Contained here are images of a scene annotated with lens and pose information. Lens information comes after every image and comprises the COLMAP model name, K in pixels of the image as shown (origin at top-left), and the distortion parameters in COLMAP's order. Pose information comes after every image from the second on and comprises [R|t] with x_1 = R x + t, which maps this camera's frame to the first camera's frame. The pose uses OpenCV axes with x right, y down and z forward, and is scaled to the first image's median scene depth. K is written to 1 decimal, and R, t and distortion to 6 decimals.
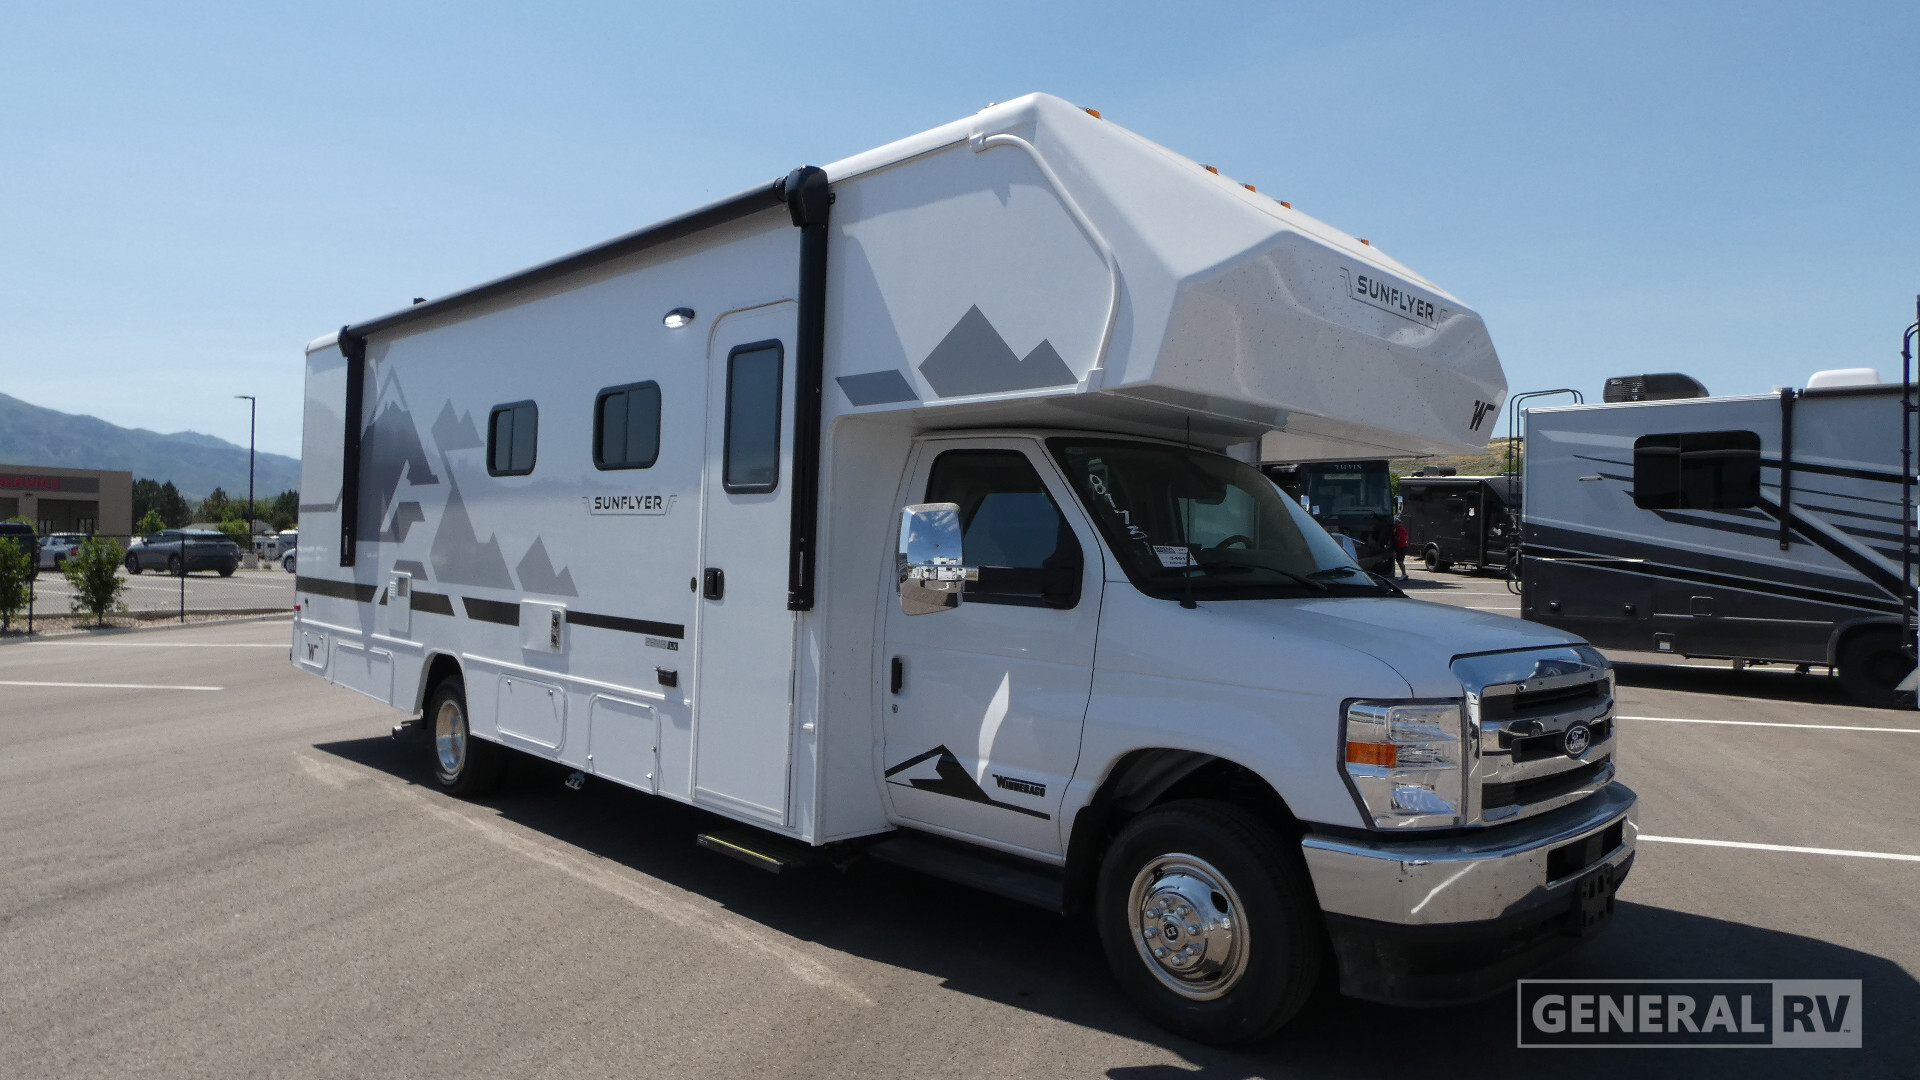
lens RADIAL K [[1145.1, 0, 953.6], [0, 1145.1, 539.9], [0, 0, 1]] dist [-0.017022, 0.000413]
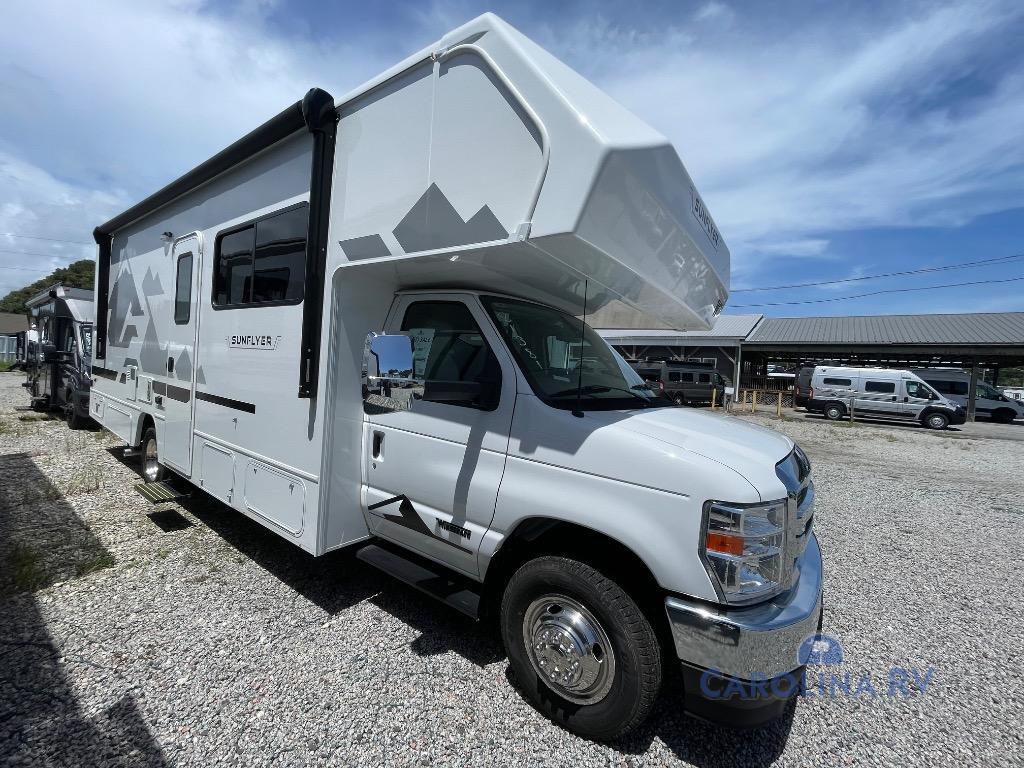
lens RADIAL K [[426.3, 0, 508.1], [0, 426.3, 389.9], [0, 0, 1]] dist [-0.014412, 0.000652]
pose [[0.987823, 0.043156, 0.149477, 0.037393], [-0.051667, 0.997229, 0.053526, 0.004015], [-0.146753, -0.060597, 0.987315, 0.440906]]
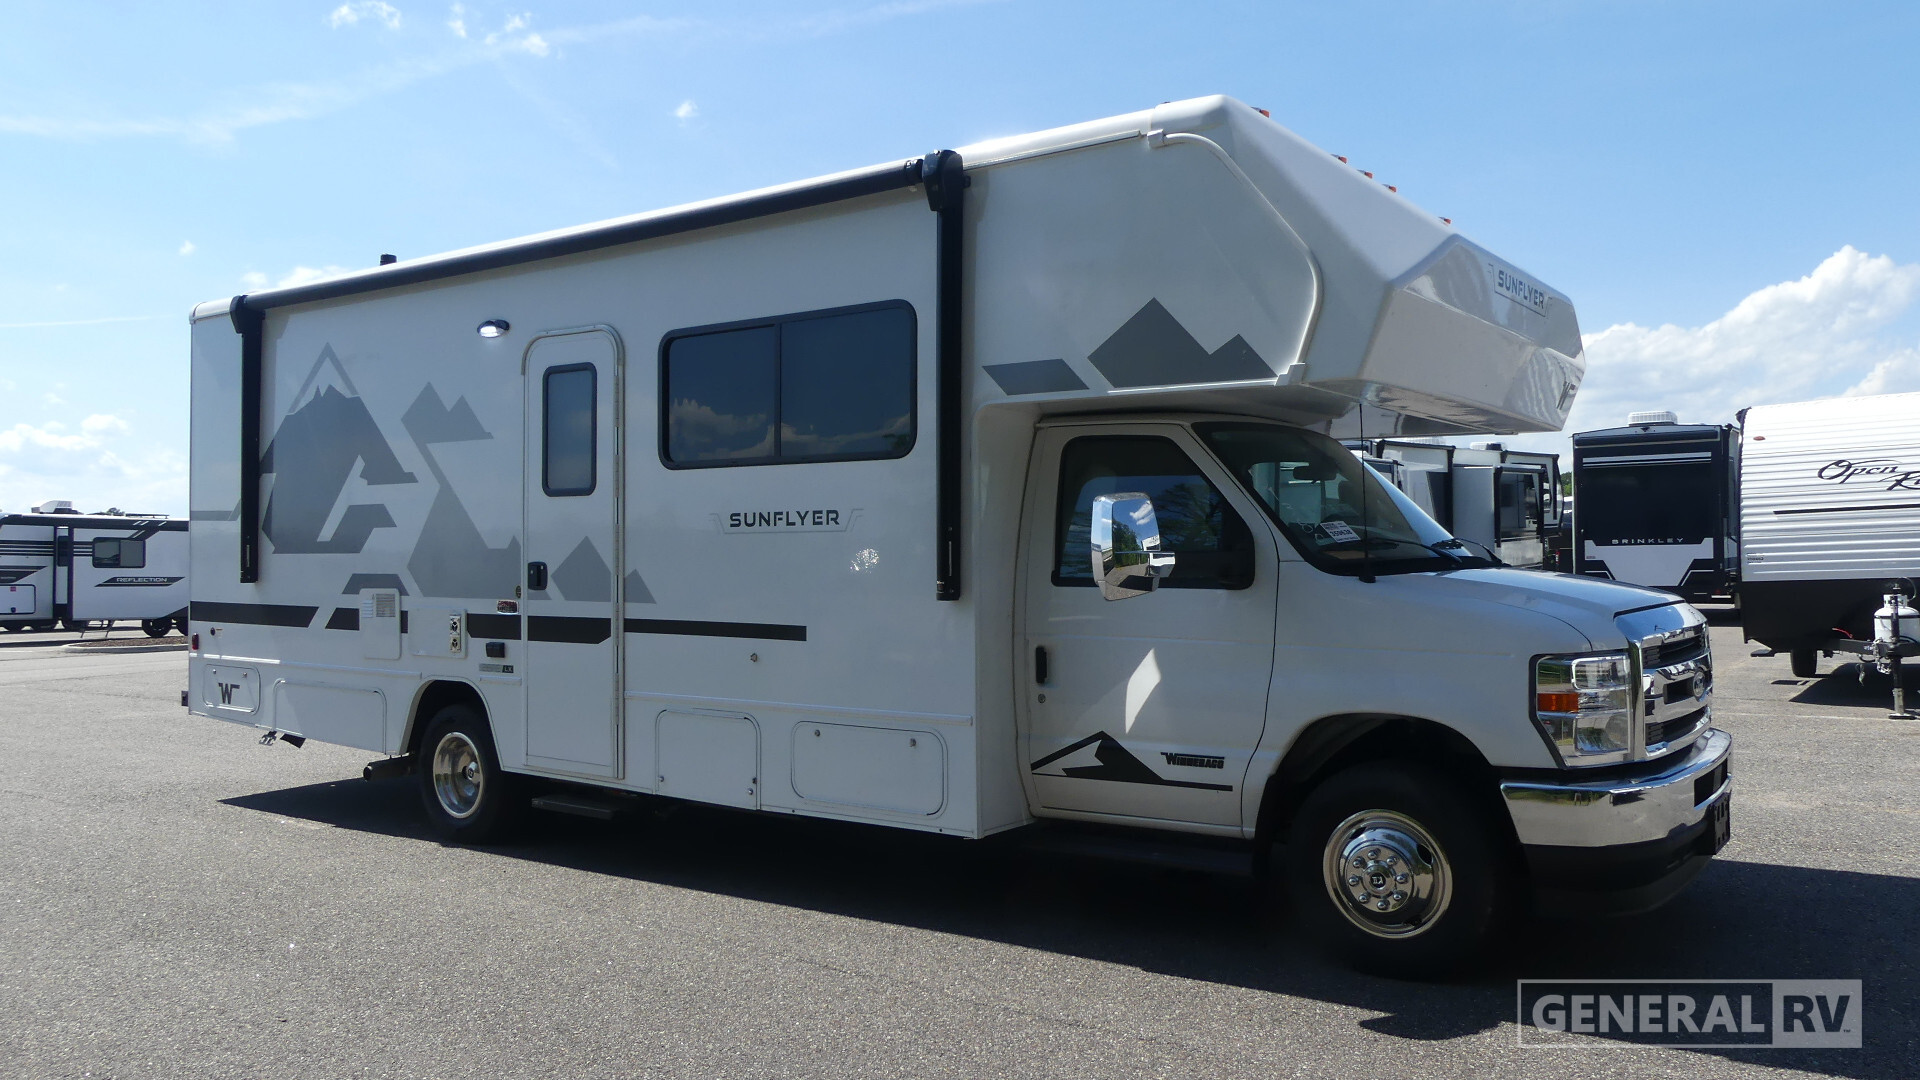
lens RADIAL K [[1410.0, 0, 1001.2], [0, 1410.0, 558.5], [0, 0, 1]] dist [-0.029758, 0.010903]
pose [[0.985063, -0.039557, 0.167590, -0.307554], [0.035127, 0.998953, 0.029316, -0.011951], [-0.168574, -0.022991, 0.985421, -0.209206]]
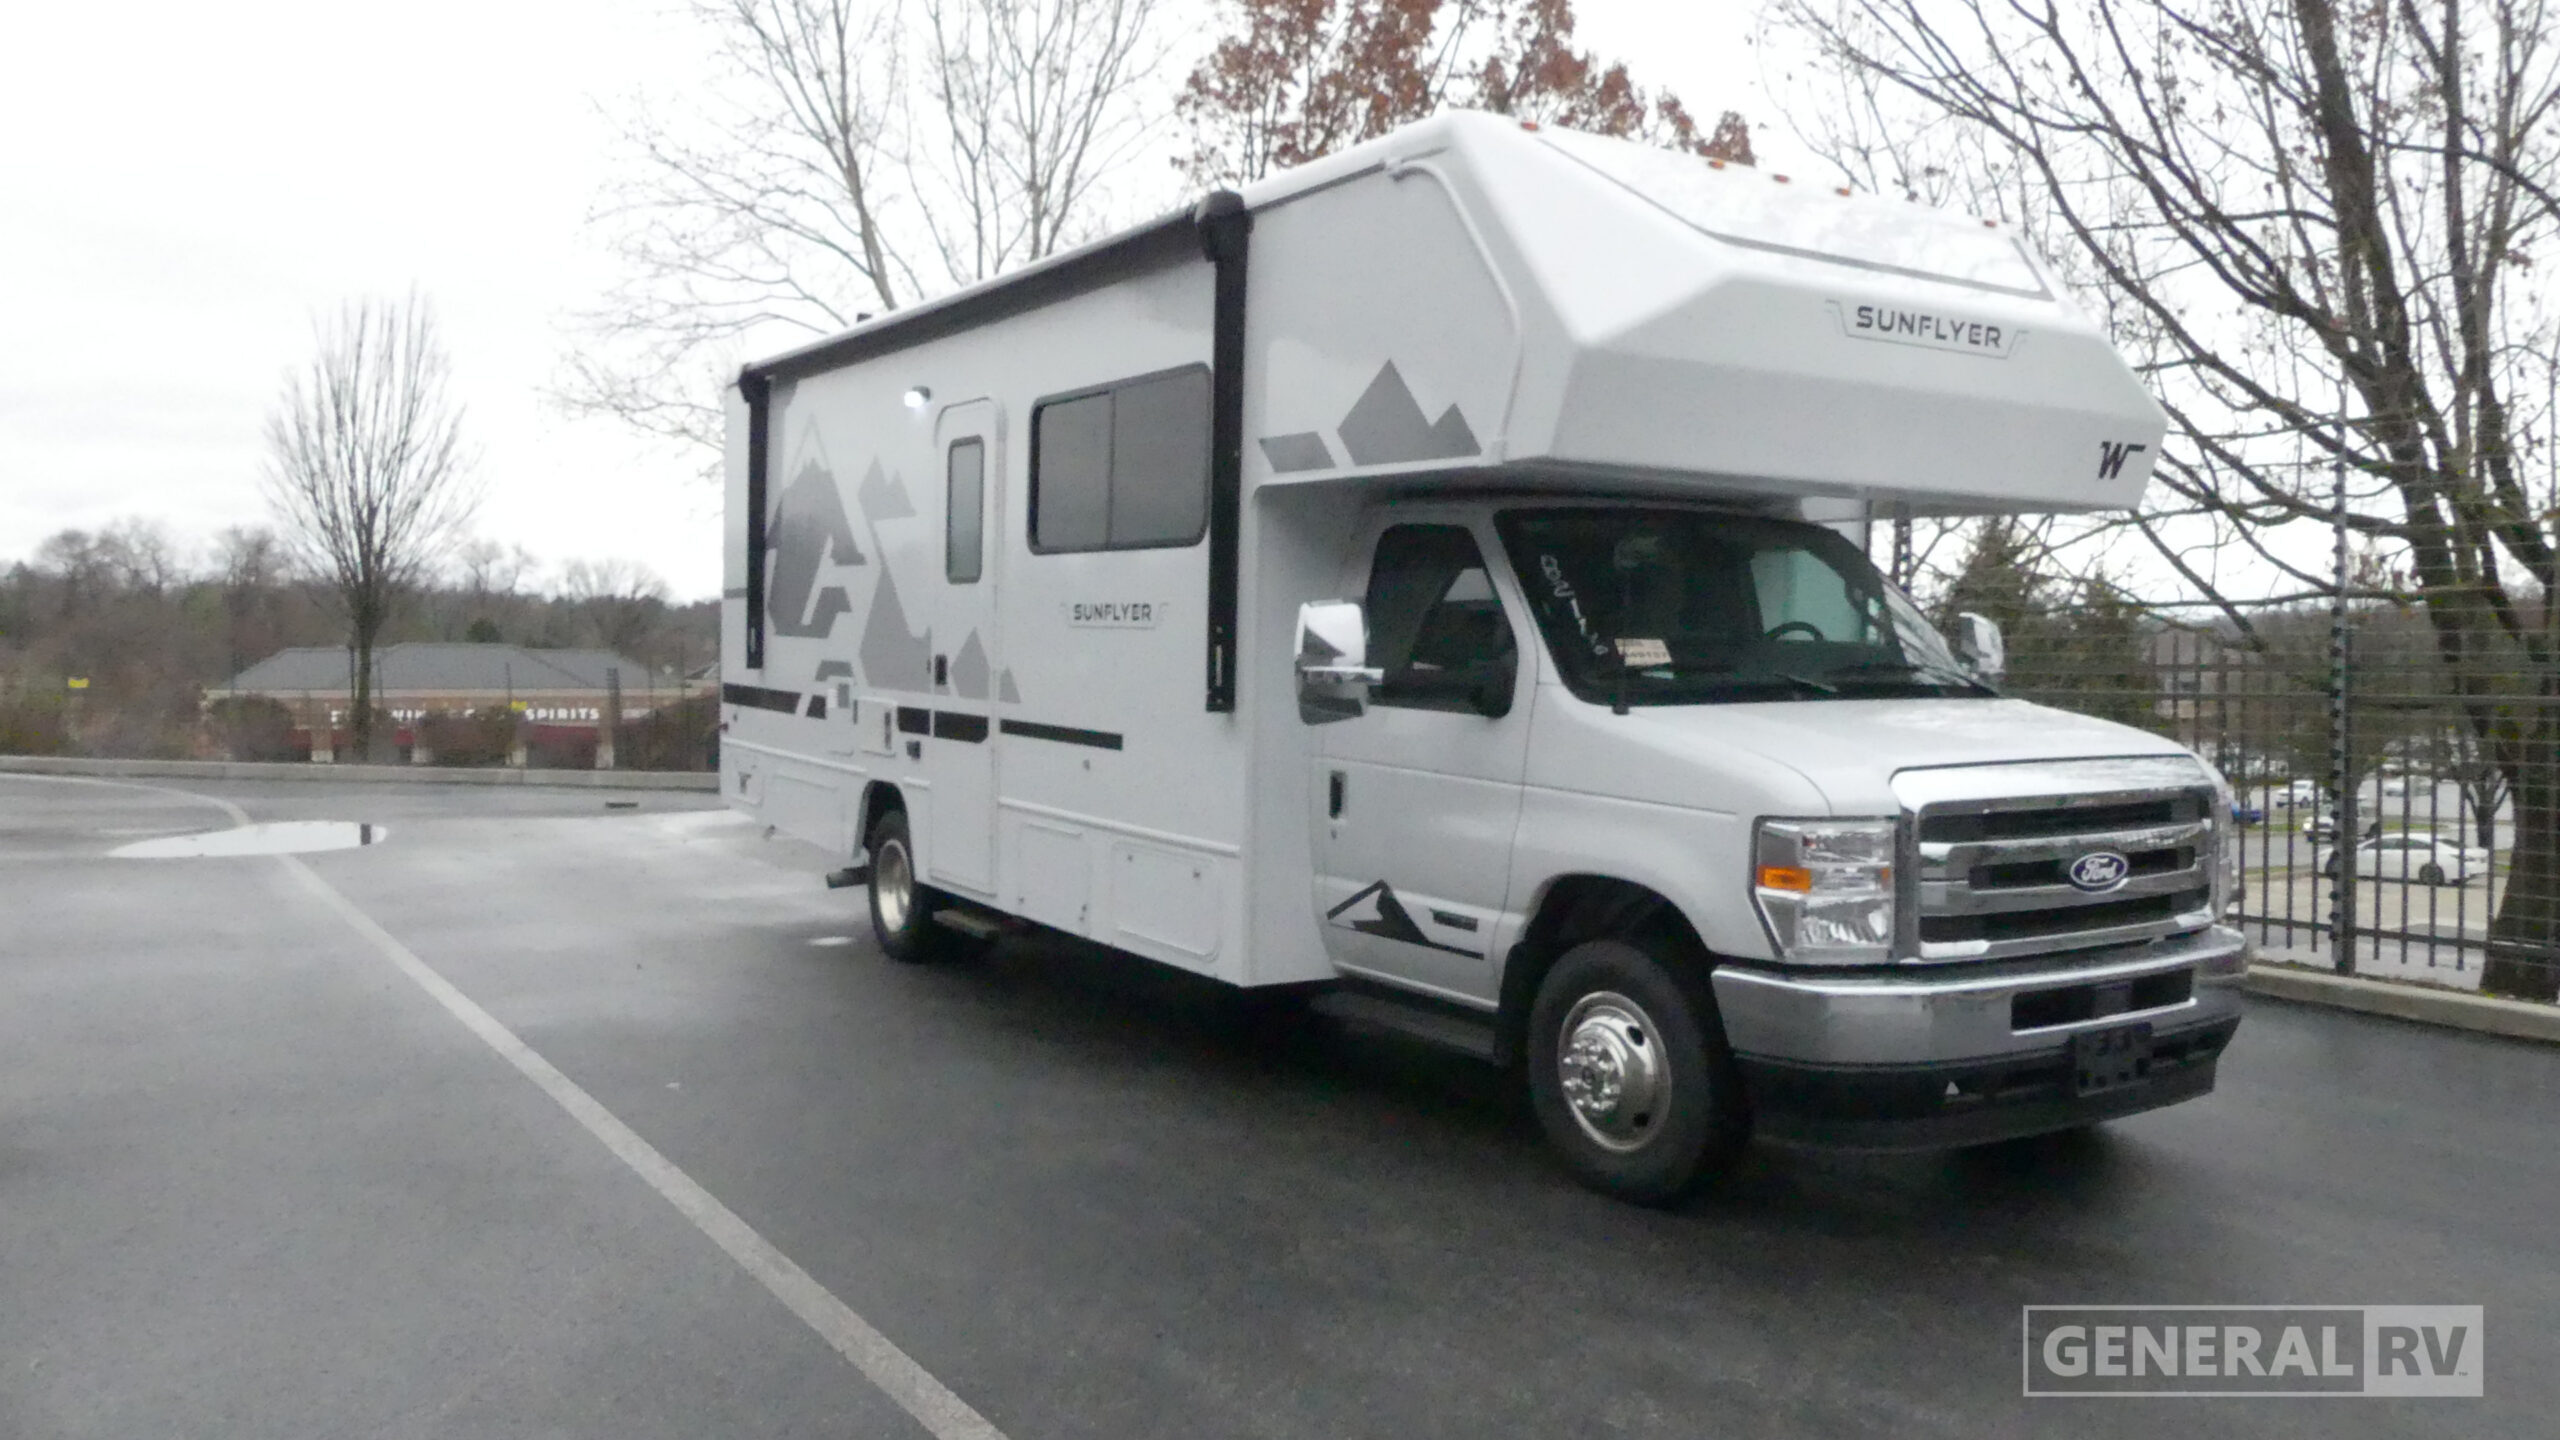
lens RADIAL K [[1880.0, 0, 1269.3], [0, 1880.0, 769.6], [0, 0, 1]] dist [-0.029758, 0.010903]
pose [[0.971852, 0.006827, -0.235495, 0.242269], [0.012116, 0.996809, 0.078900, -0.009467], [0.235282, -0.079532, 0.968668, -0.371492]]
